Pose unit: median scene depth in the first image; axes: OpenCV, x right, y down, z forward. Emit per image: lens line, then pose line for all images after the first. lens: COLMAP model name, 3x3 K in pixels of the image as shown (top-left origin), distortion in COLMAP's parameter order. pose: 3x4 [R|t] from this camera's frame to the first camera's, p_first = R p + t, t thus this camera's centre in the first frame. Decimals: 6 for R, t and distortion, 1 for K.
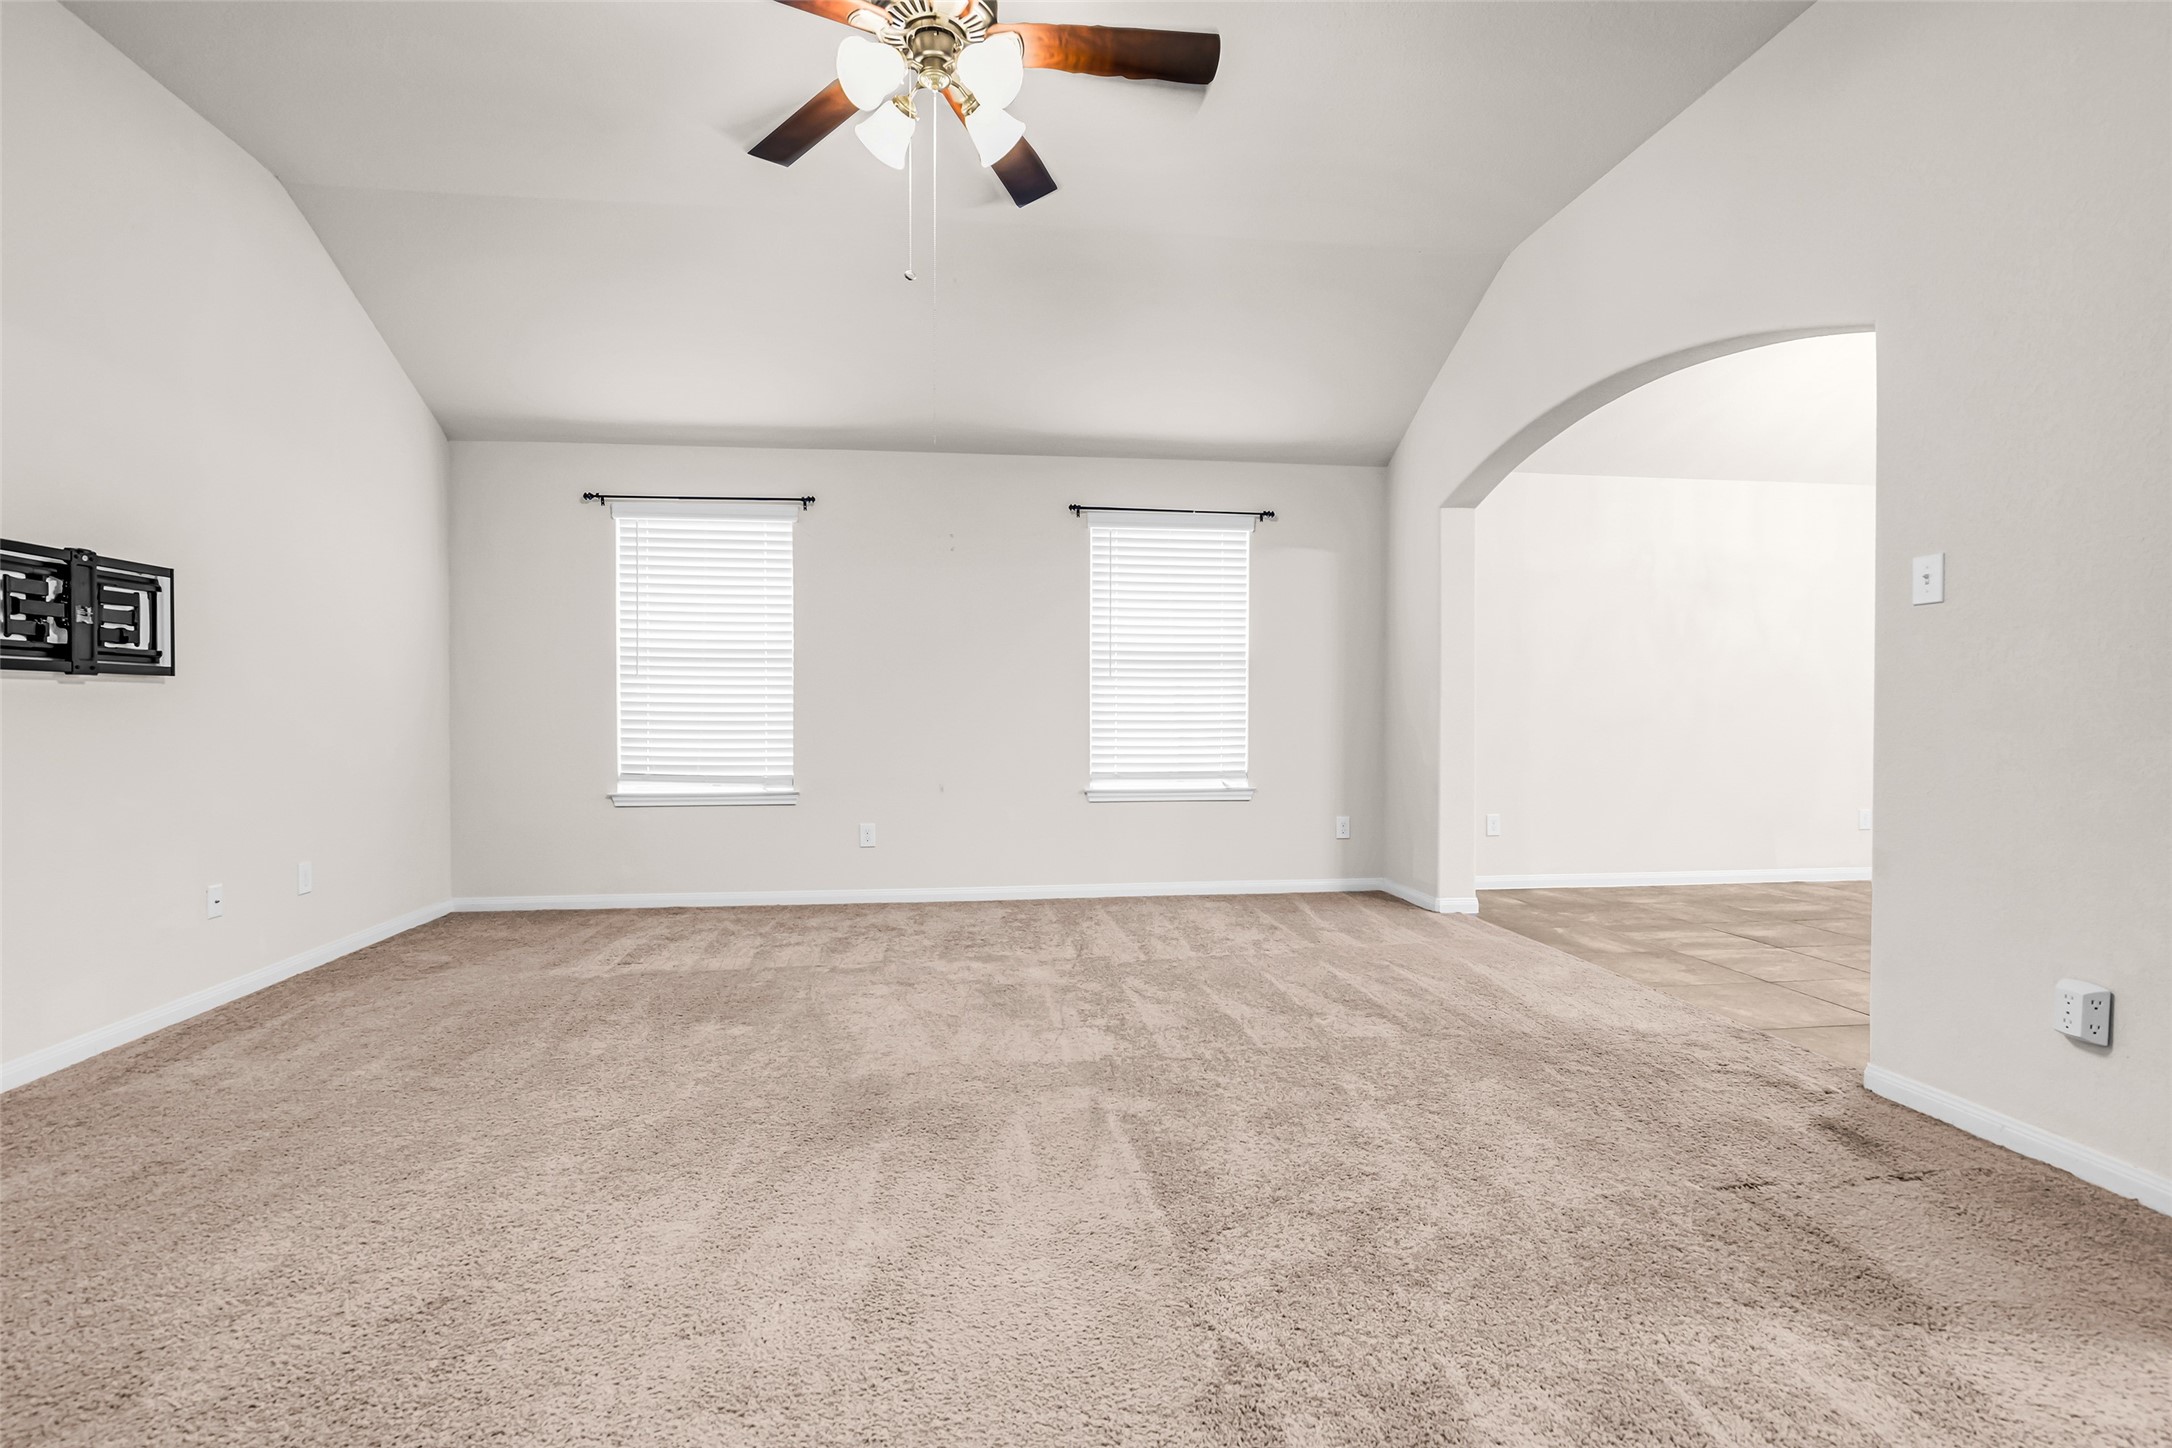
lens RADIAL K [[1006.0, 0, 1079.3], [0, 1006.0, 728.5], [0, 0, 1]] dist [-0.015162, 0.001625]
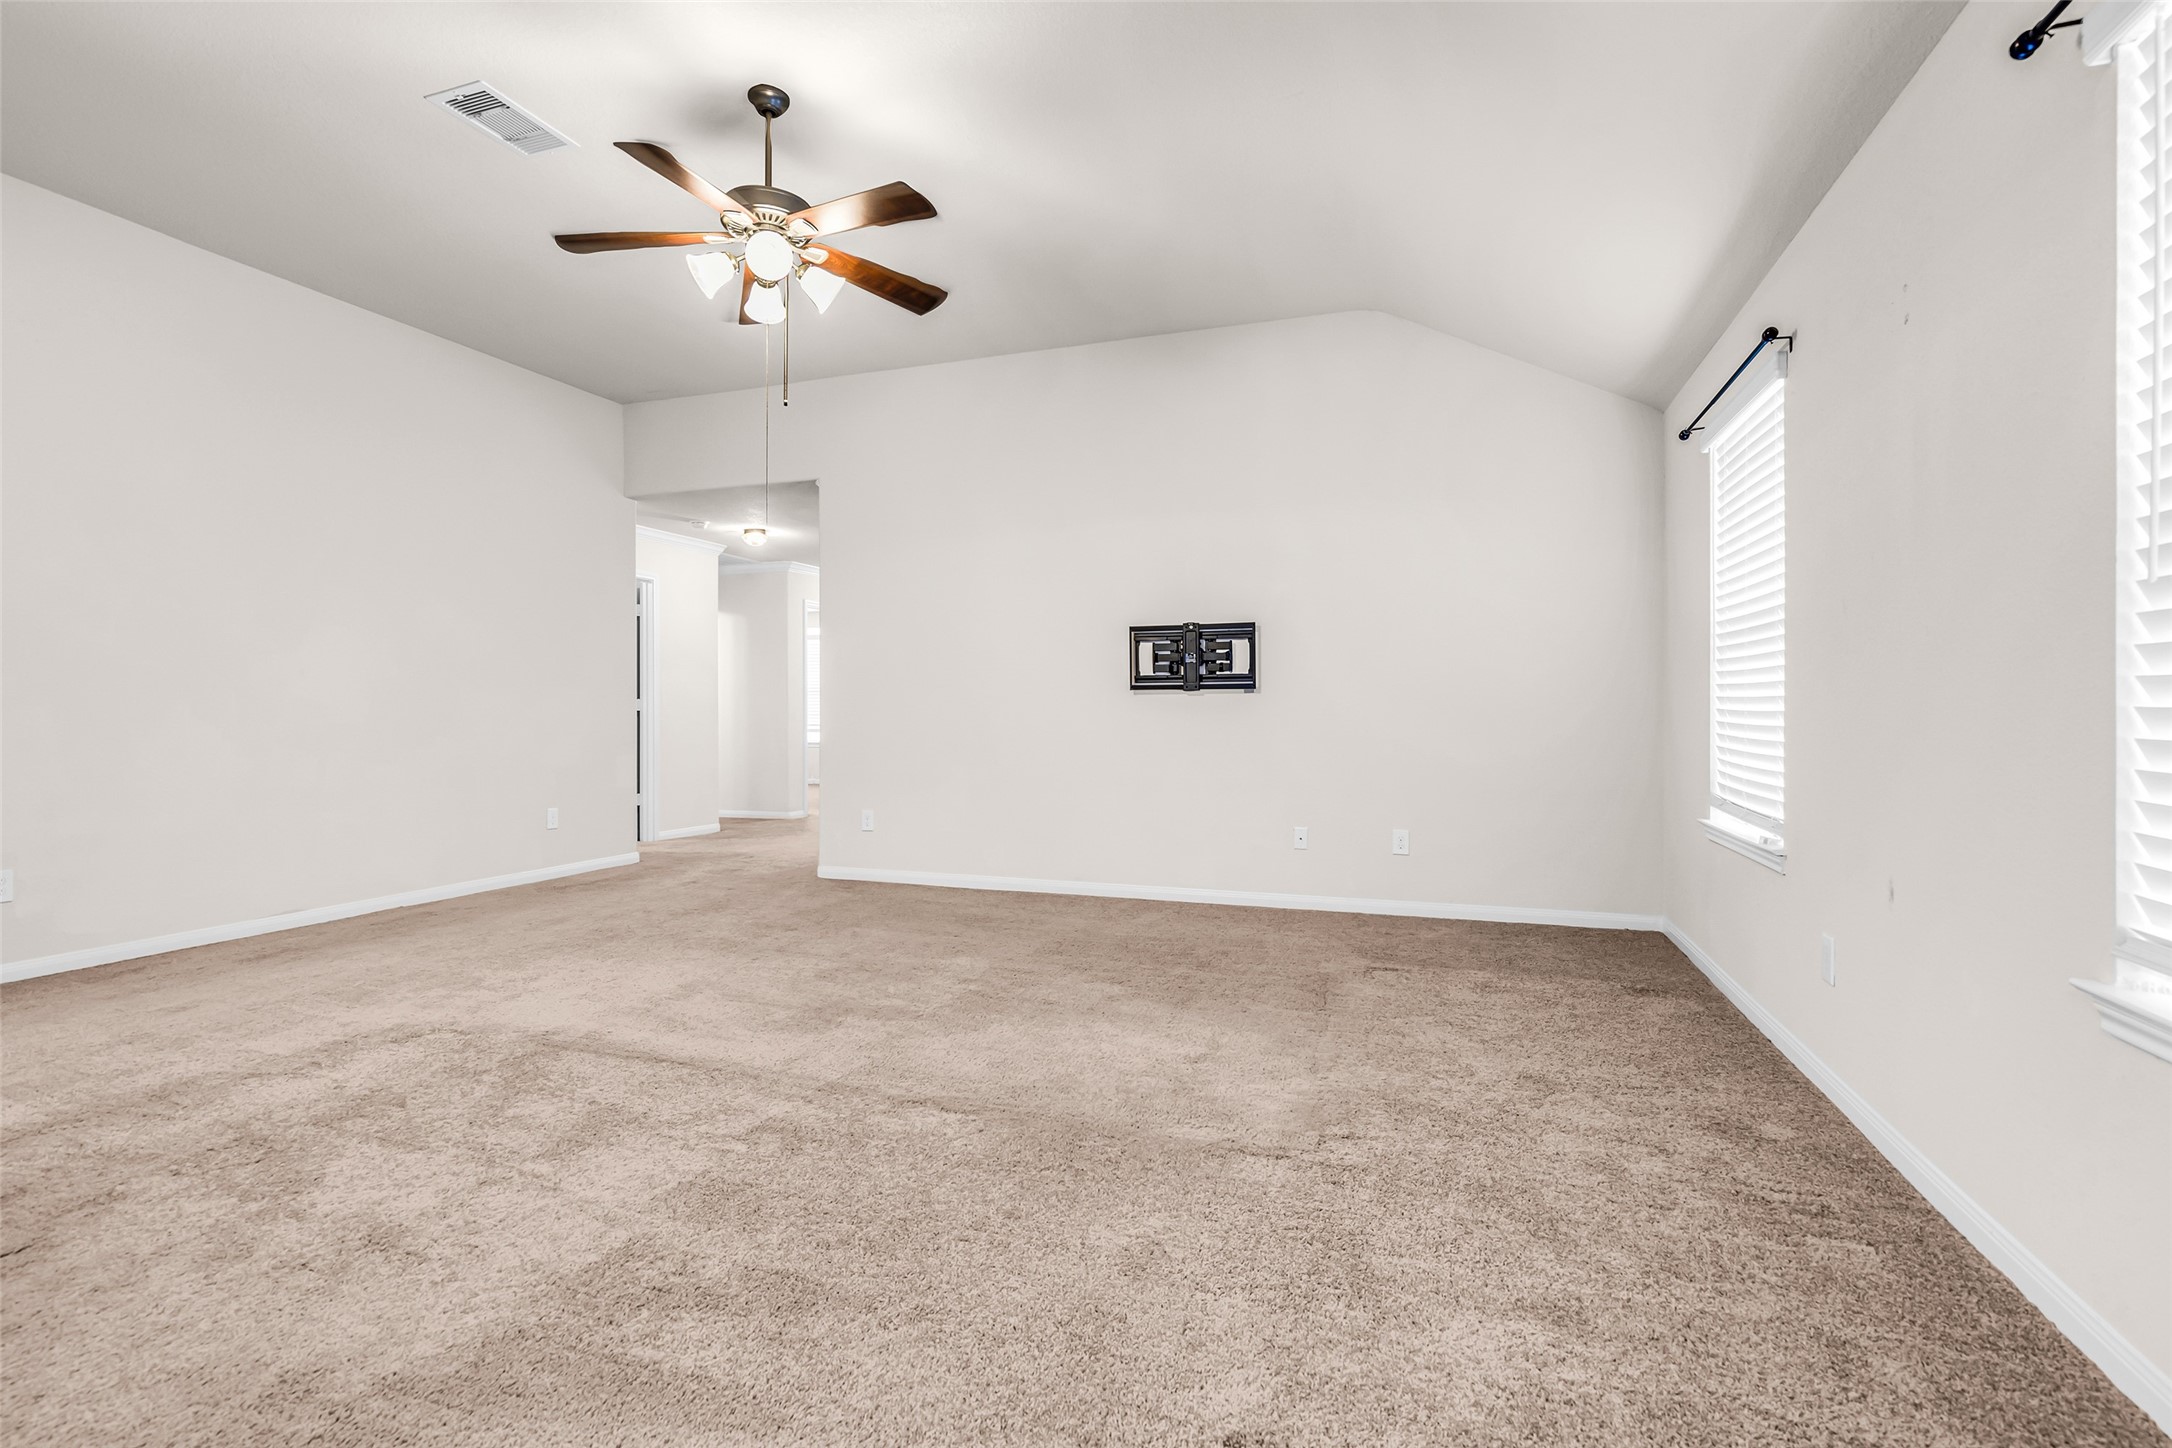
lens RADIAL K [[1003.0, 0, 1084.9], [0, 1003.0, 720.4], [0, 0, 1]] dist [-0.010425, 0.000303]
pose [[-0.445889, 0.008499, -0.895048, 0.597087], [-0.013895, 0.999769, 0.016415, -0.022338], [0.894980, 0.019756, -0.445668, 1.333519]]
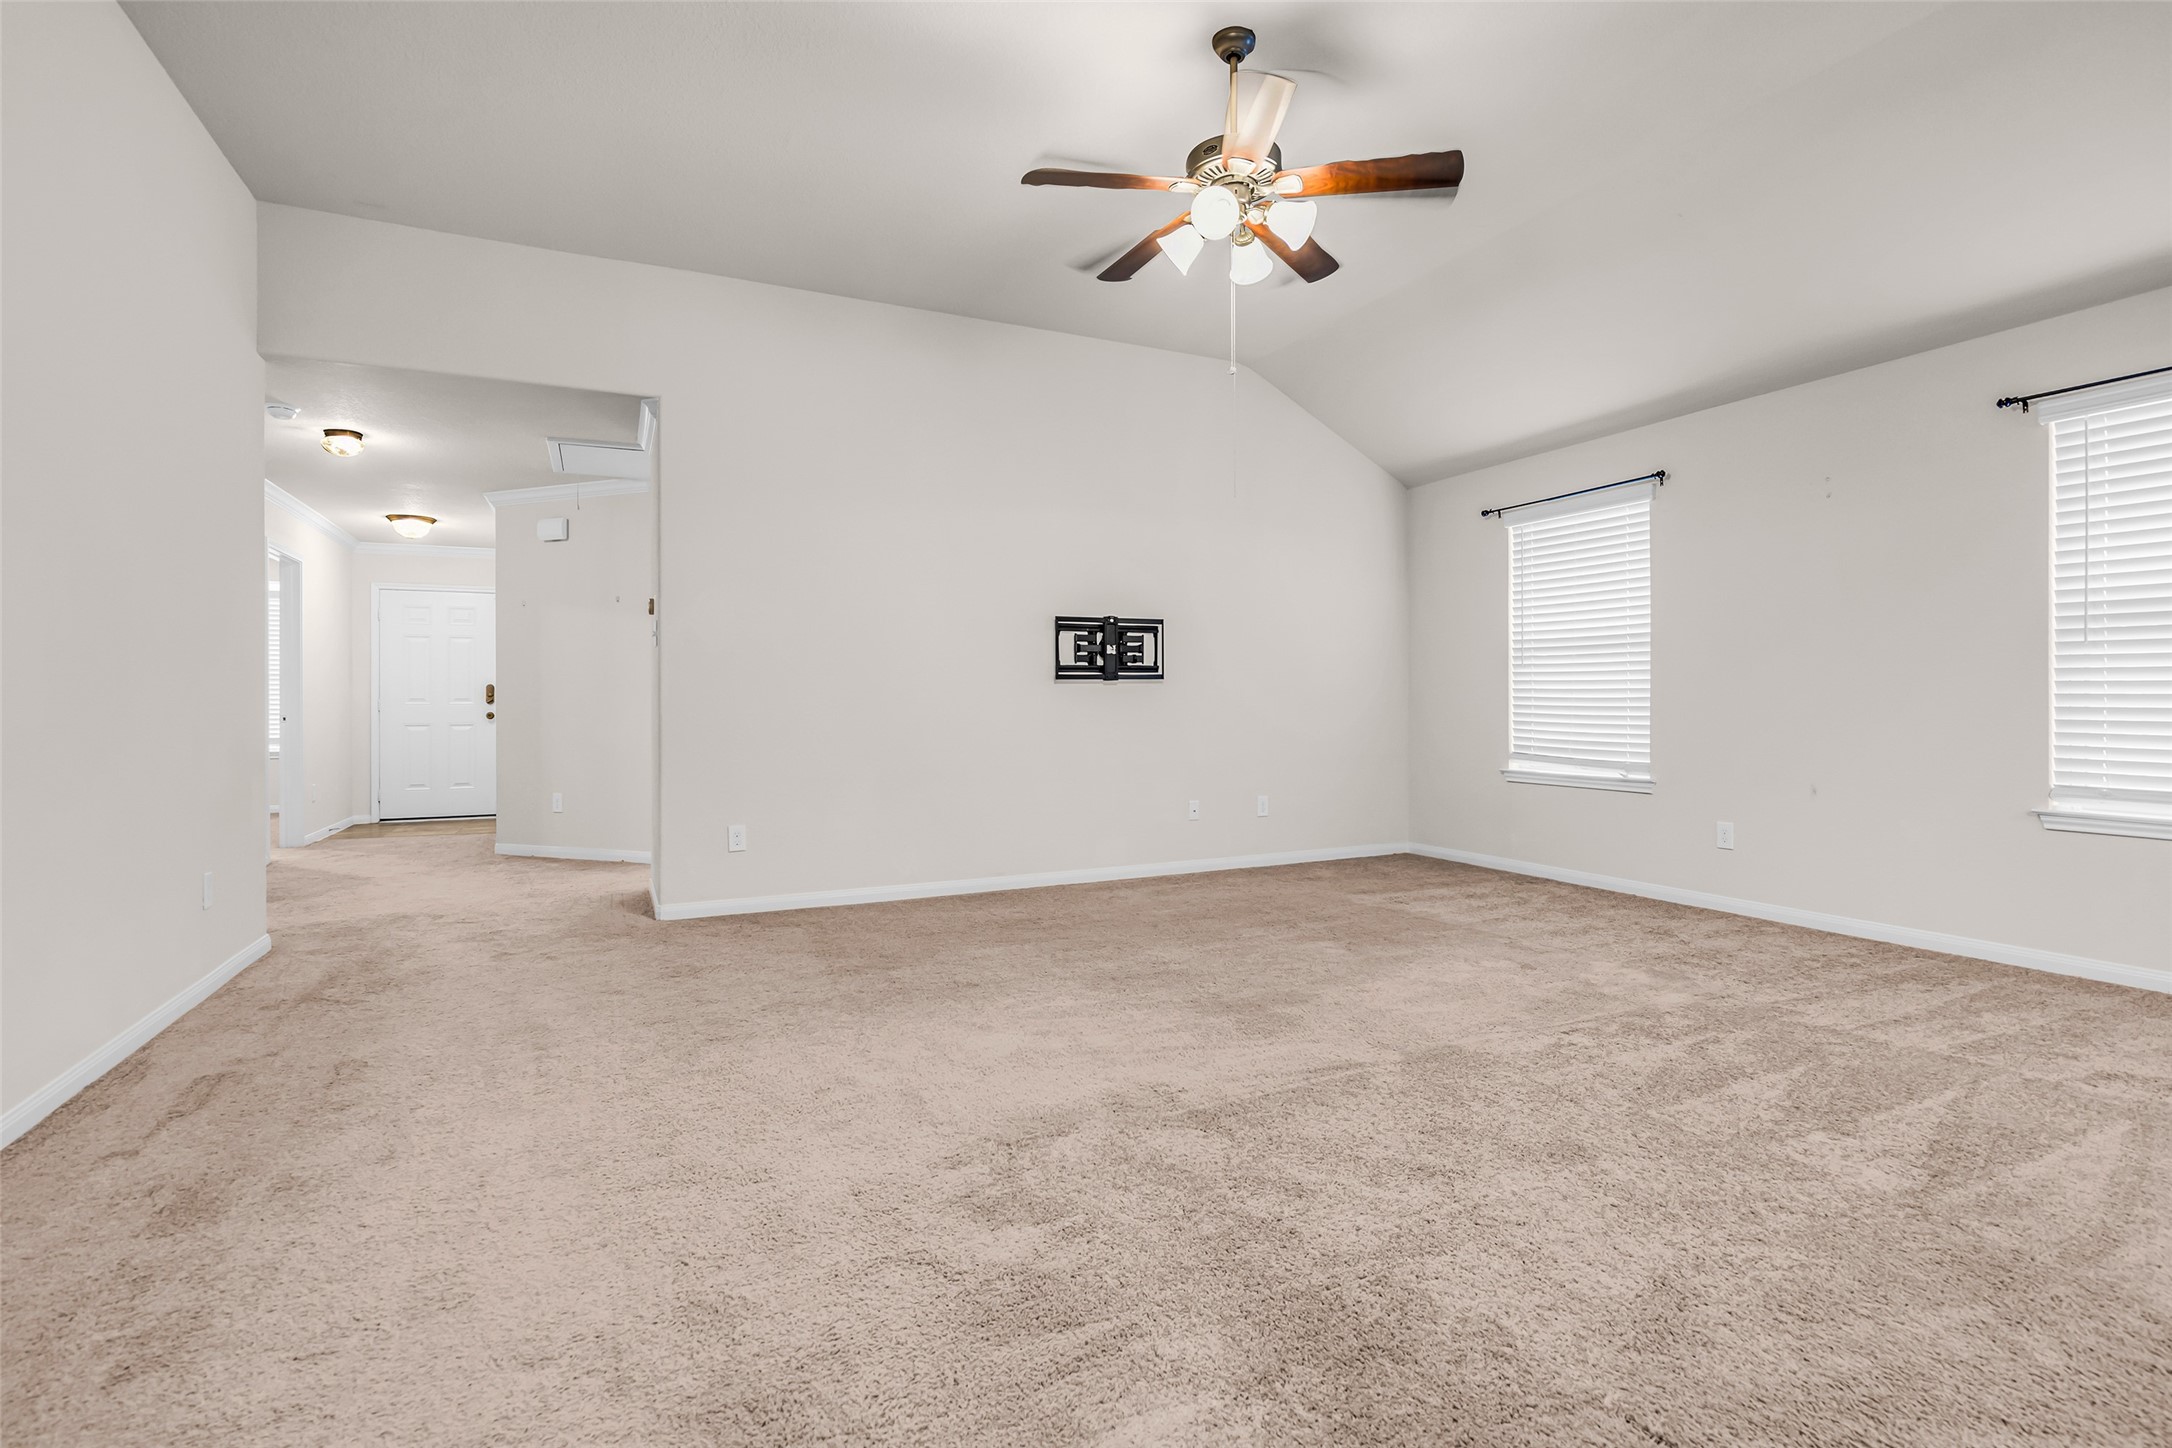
lens RADIAL K [[1006.0, 0, 1079.3], [0, 1006.0, 728.5], [0, 0, 1]] dist [-0.015162, 0.001625]
pose [[0.313473, 0.026349, -0.949231, 0.679647], [-0.010352, 0.999650, 0.024330, -0.006661], [0.949541, 0.002200, 0.313636, 0.264341]]
